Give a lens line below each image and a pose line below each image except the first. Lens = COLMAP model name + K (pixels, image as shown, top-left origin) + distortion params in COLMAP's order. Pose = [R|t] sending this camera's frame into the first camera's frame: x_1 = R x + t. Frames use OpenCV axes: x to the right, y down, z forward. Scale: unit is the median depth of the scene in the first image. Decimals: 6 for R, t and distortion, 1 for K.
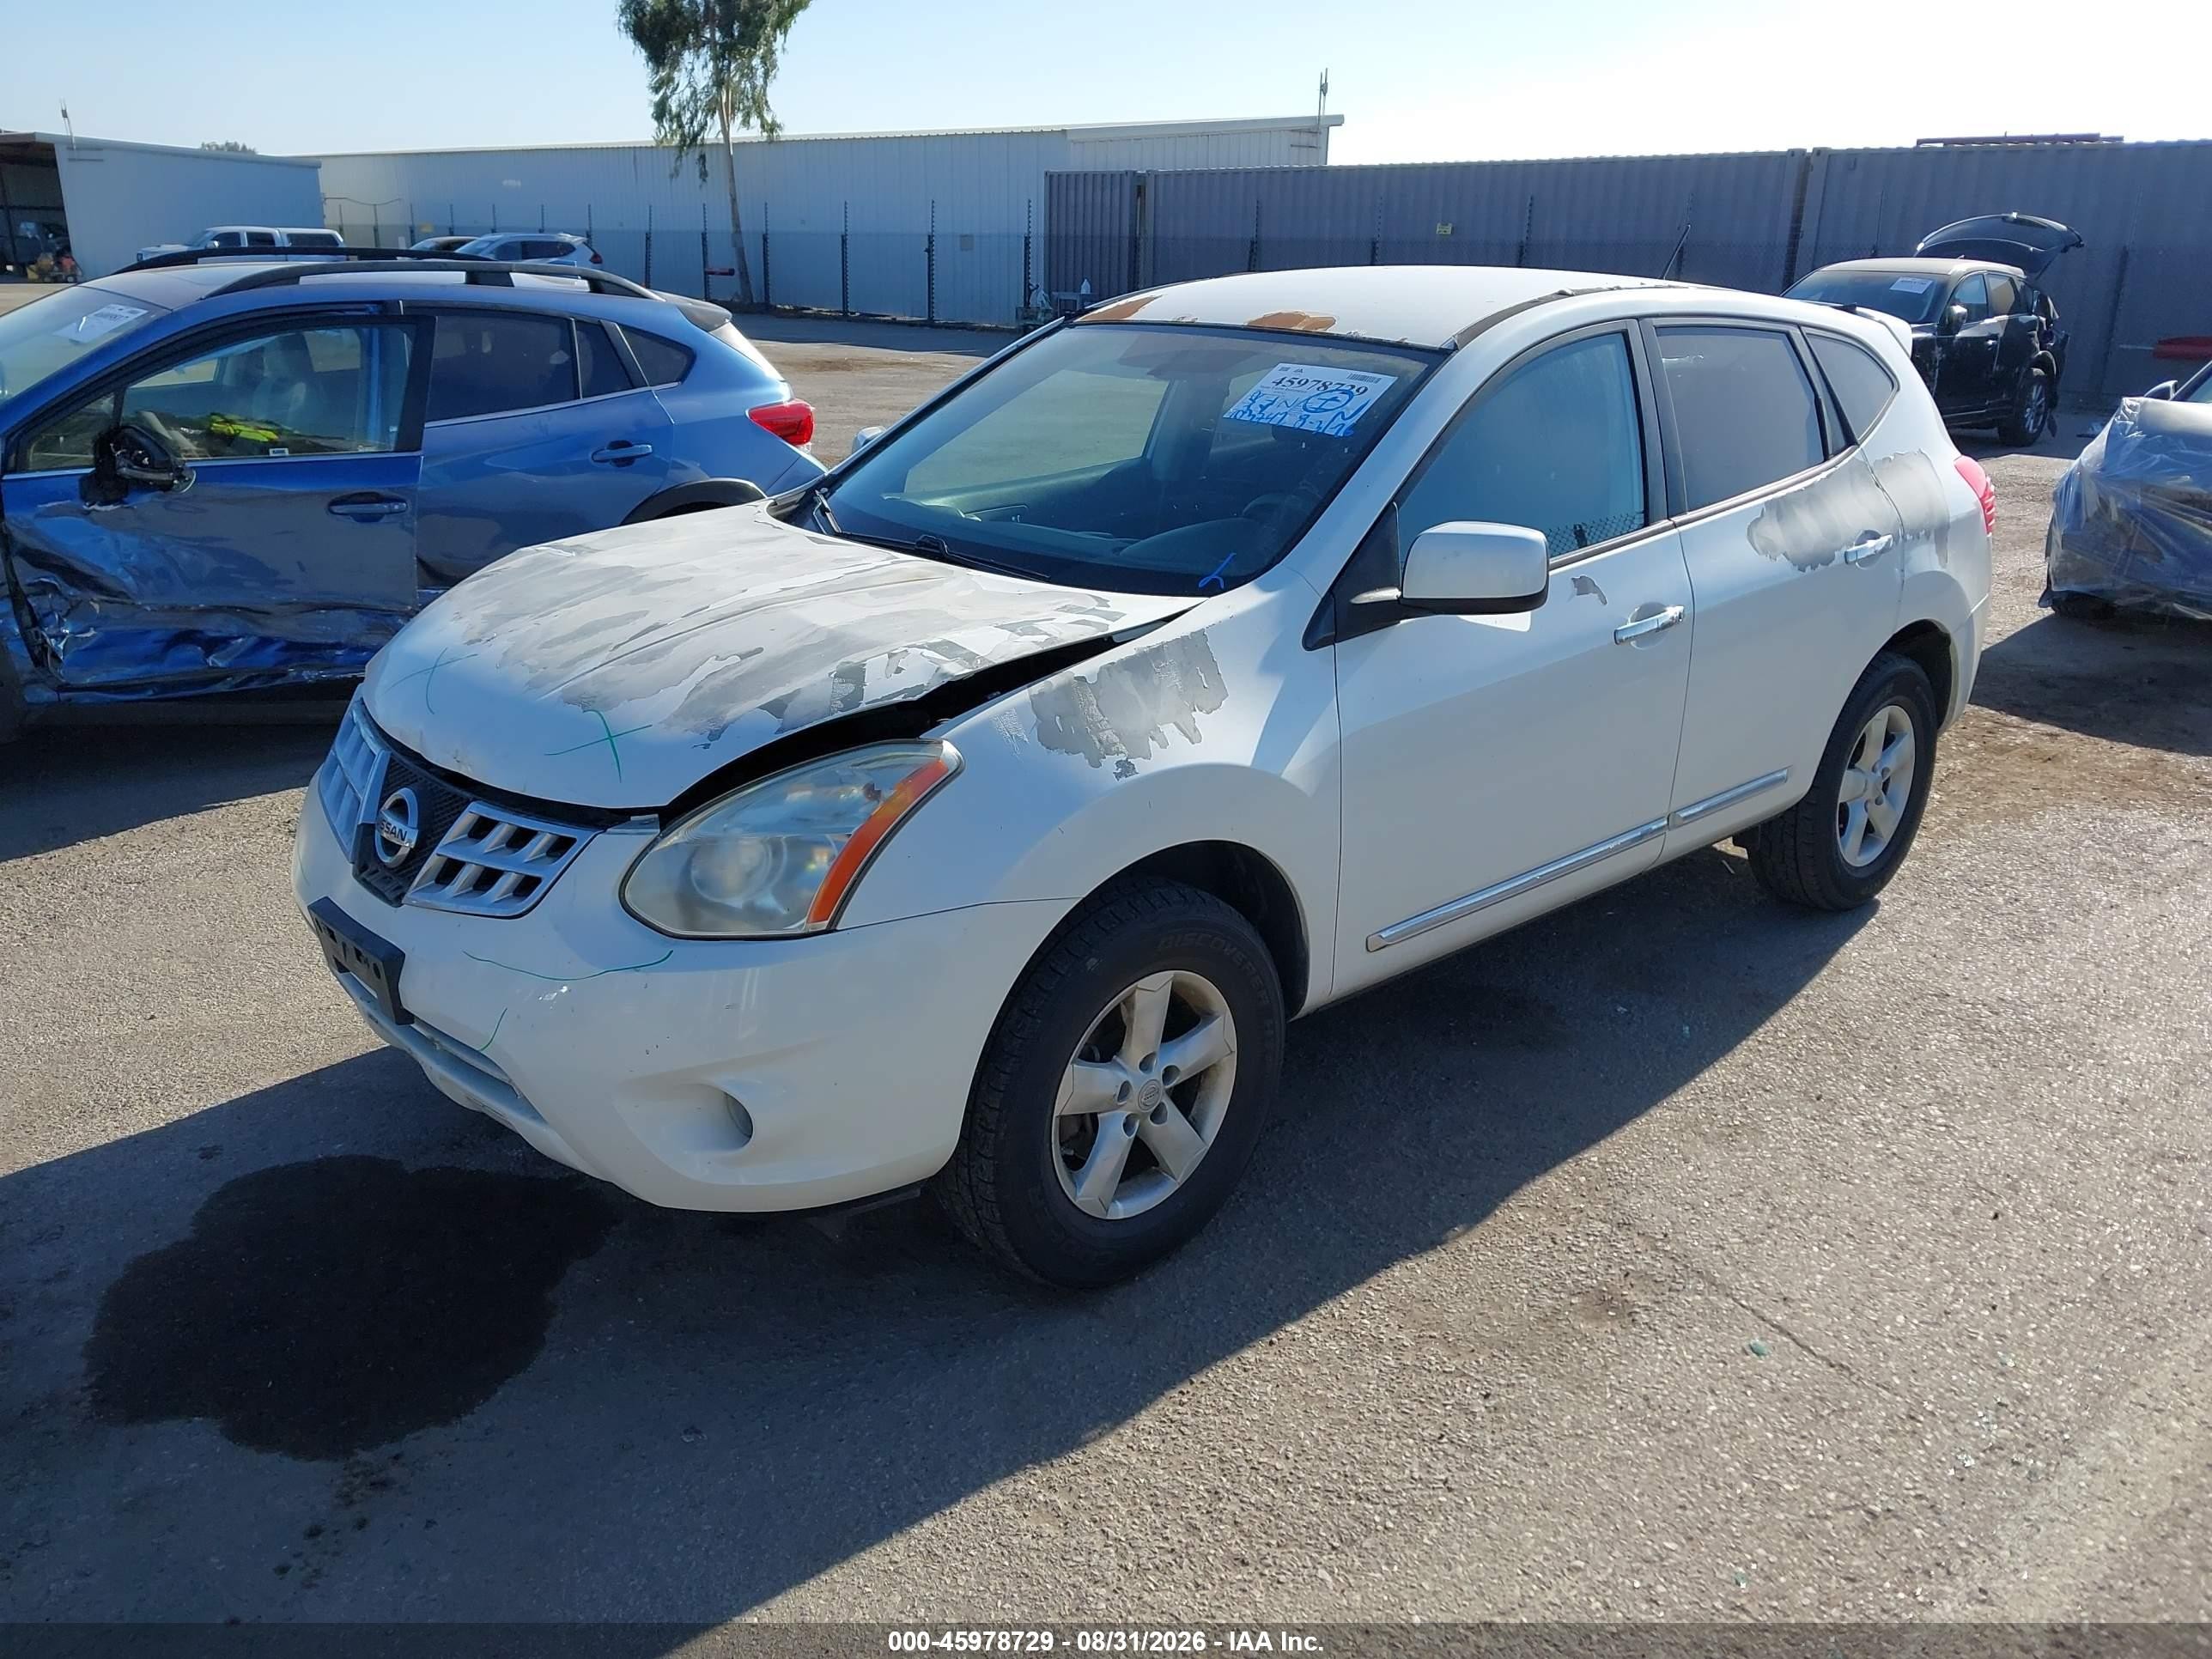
lens RADIAL K [[1779.8, 0, 1106.0], [0, 1779.8, 829.5], [0, 0, 1]] dist [-0.010970, 0.038733]
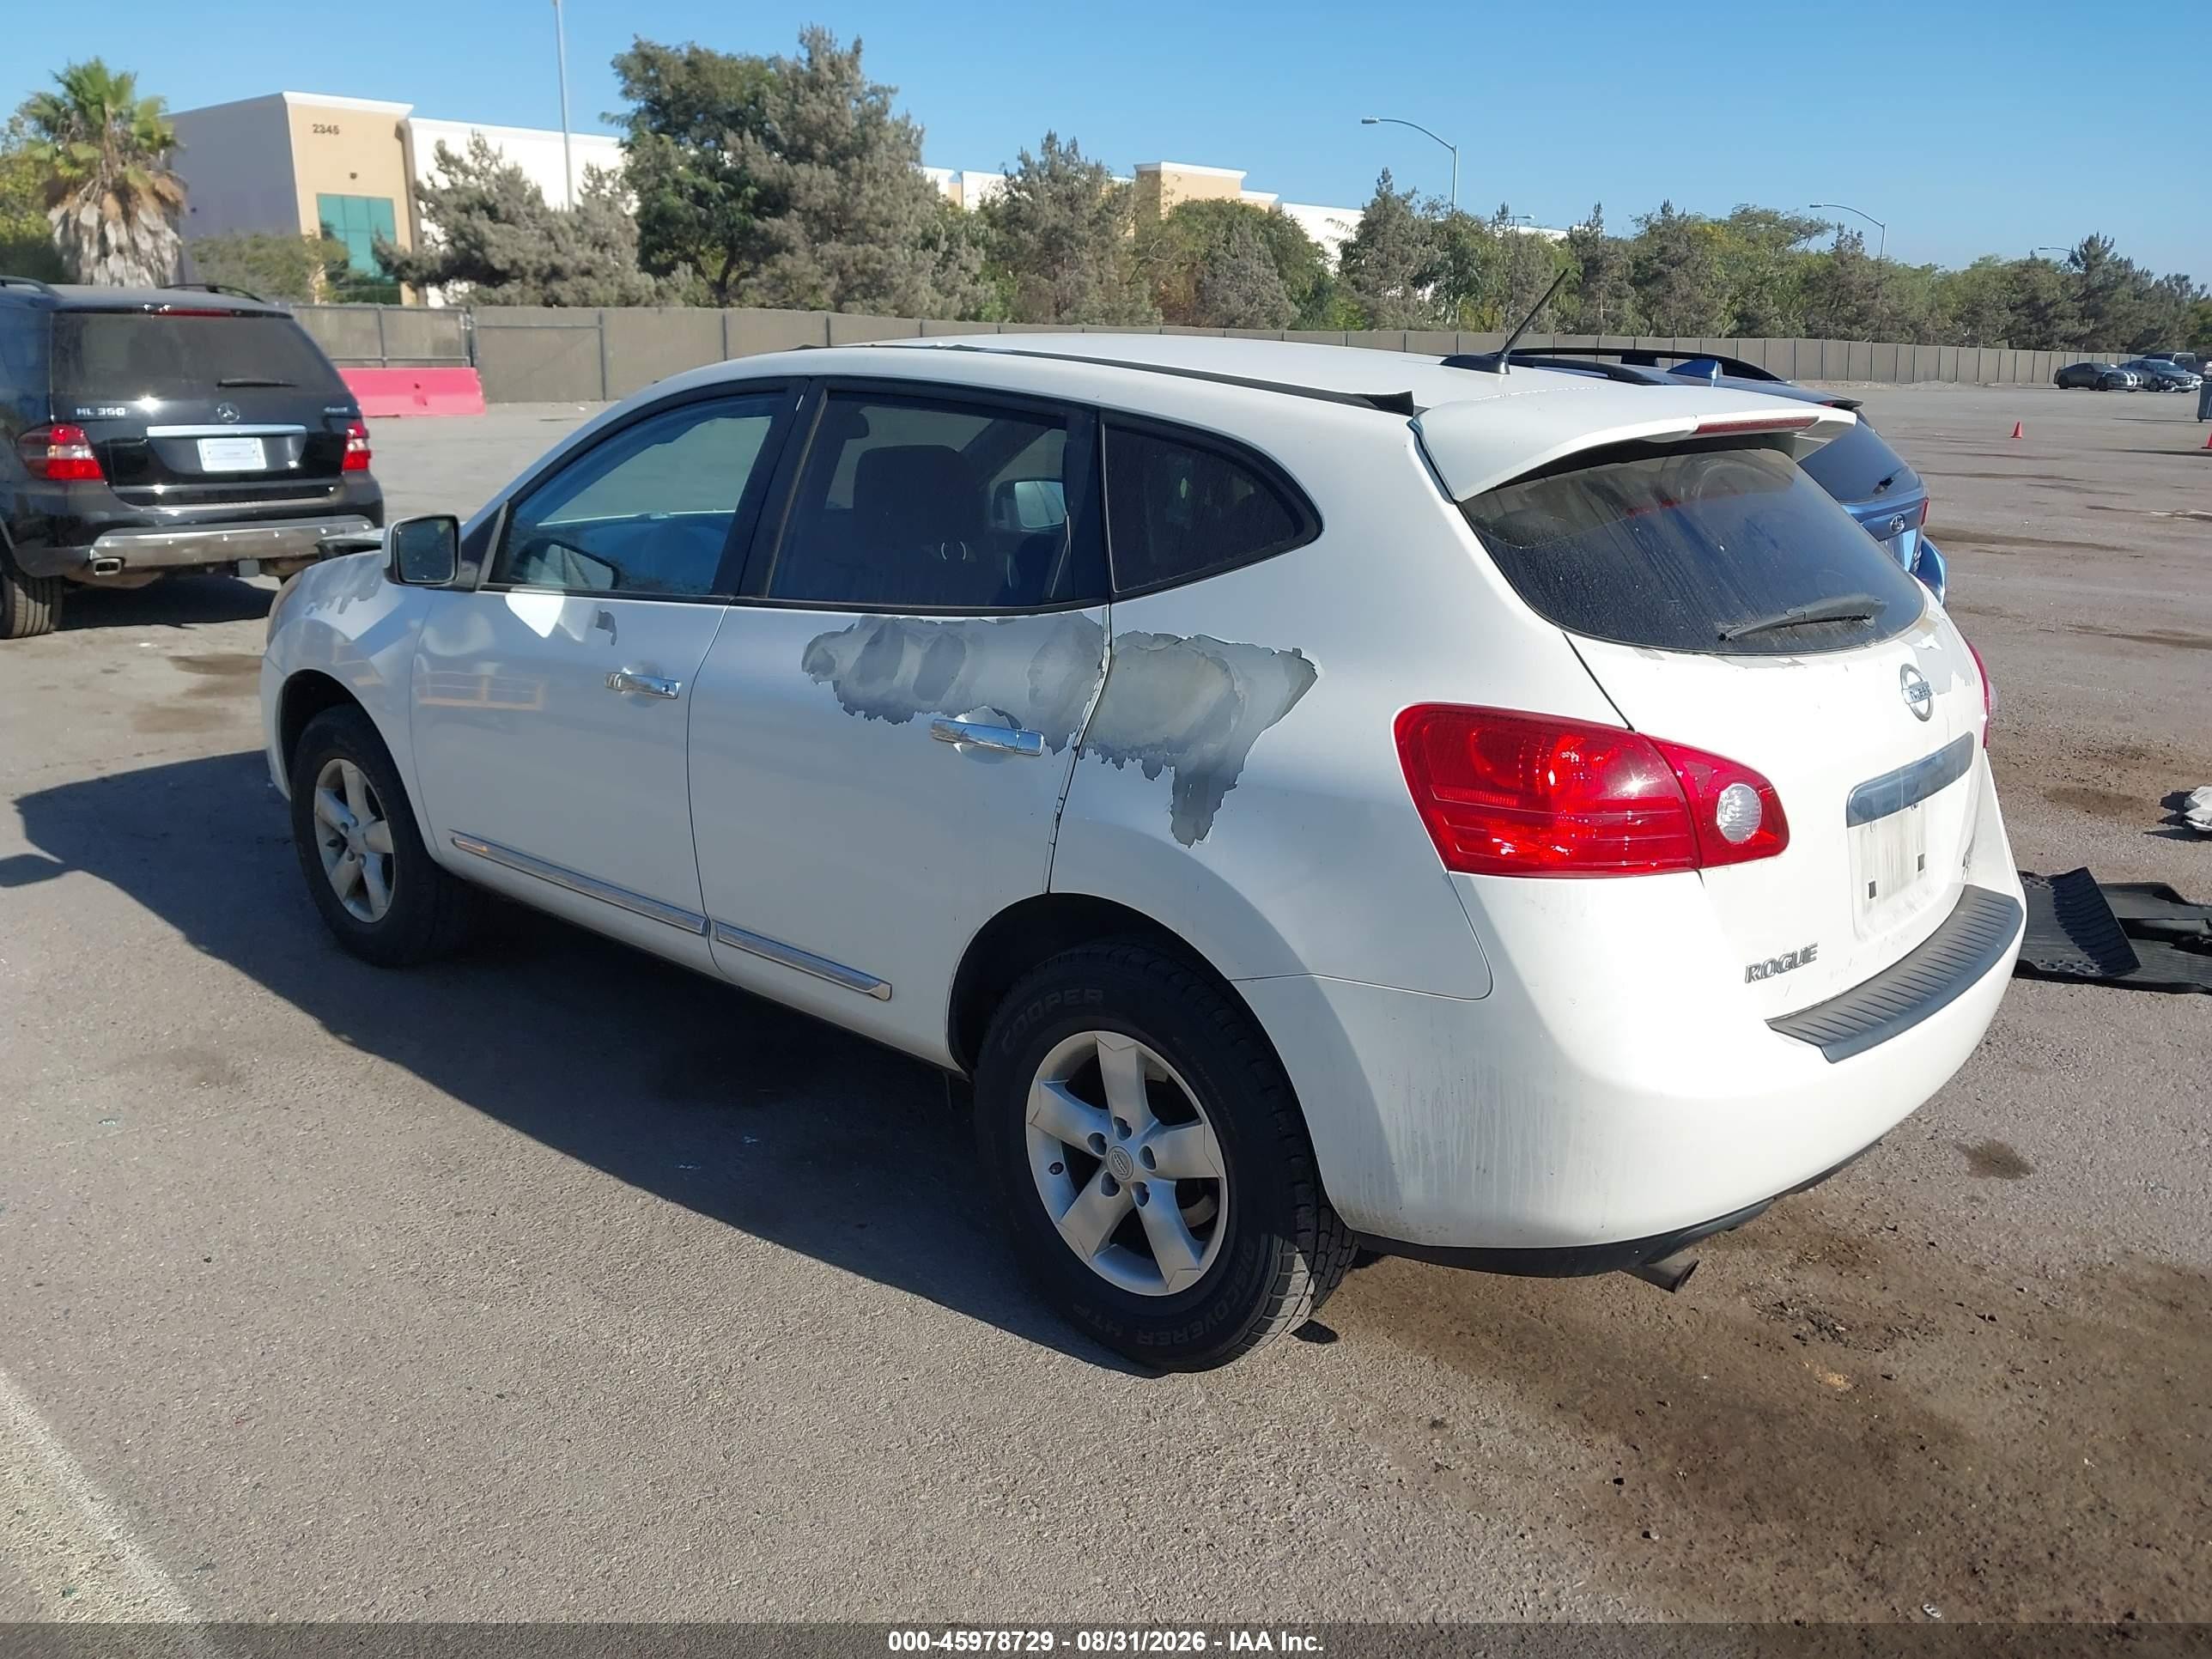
lens RADIAL K [[1779.8, 0, 1106.0], [0, 1779.8, 829.5], [0, 0, 1]] dist [-0.010970, 0.038733]
pose [[0.077094, 0.243495, -0.966833, 1.181696], [-0.339363, 0.918225, 0.204193, -0.300518], [0.937491, 0.312366, 0.153423, 1.026198]]
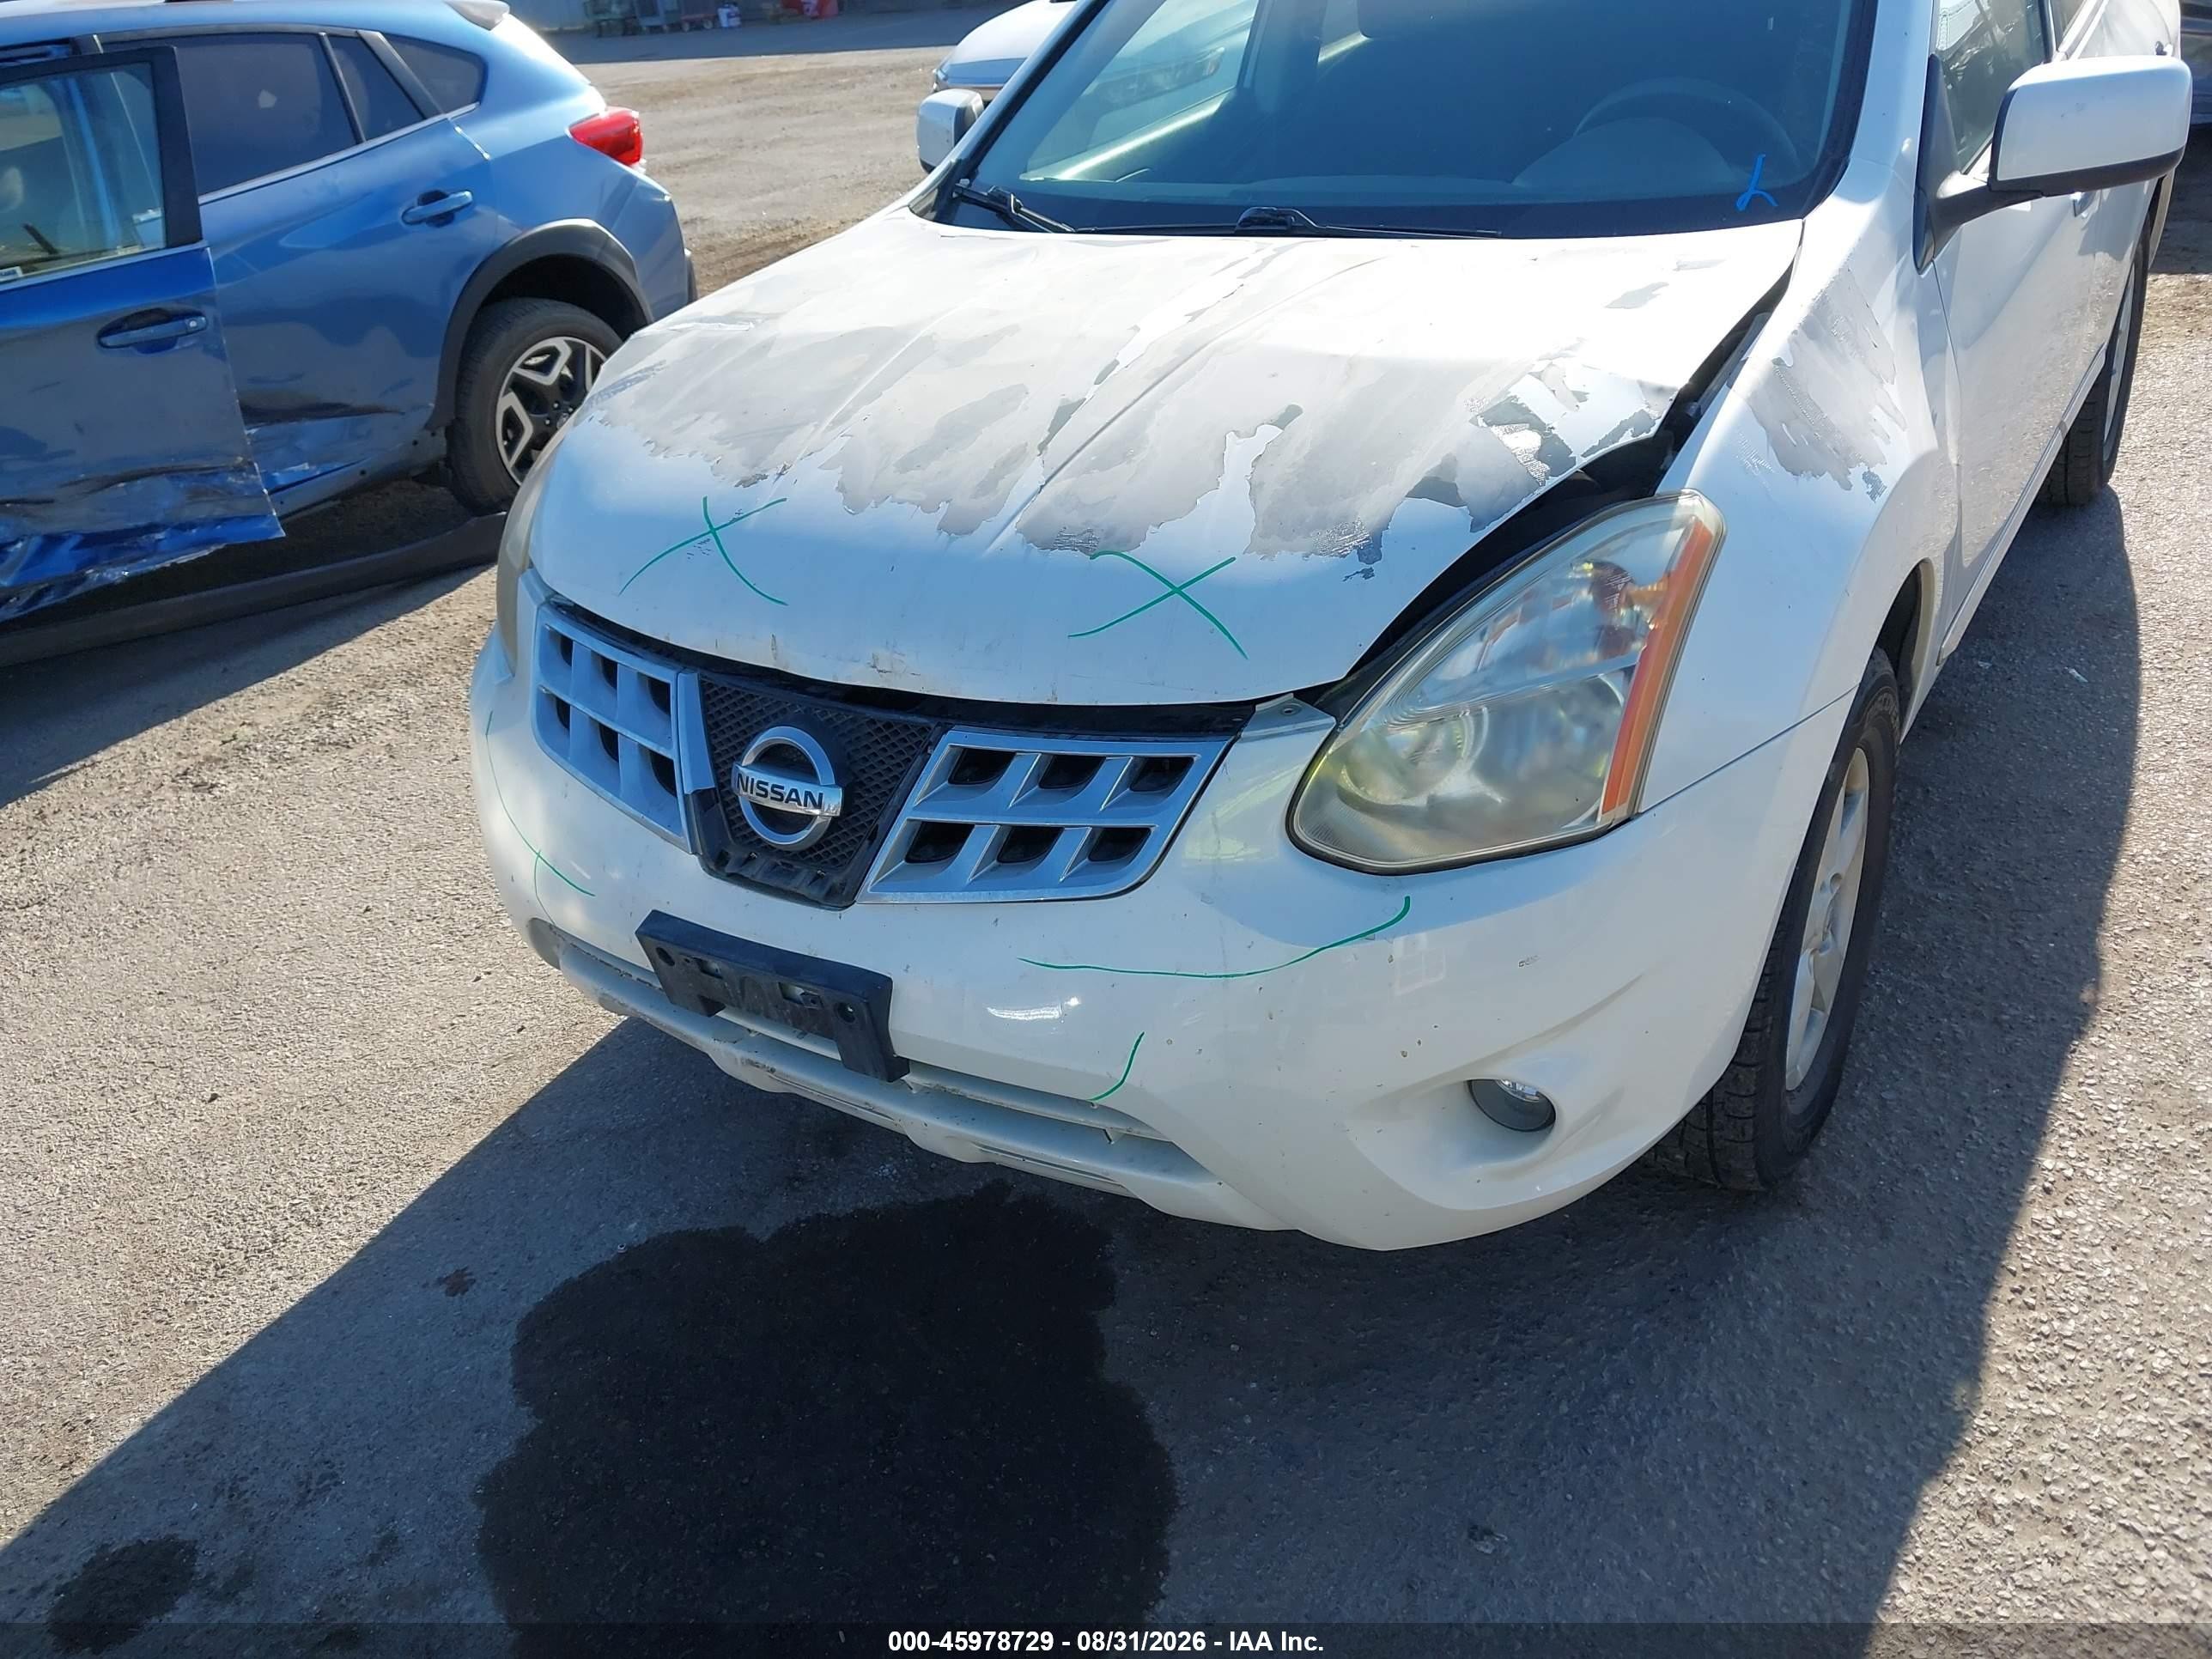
lens RADIAL K [[1734.0, 0, 1063.3], [0, 1734.0, 830.6], [0, 0, 1]] dist [0.067854, -0.095762]
pose [[0.961943, -0.218454, 0.164146, -0.297236], [0.187912, 0.964982, 0.183028, -0.060590], [-0.198381, -0.145218, 0.969307, 0.266151]]
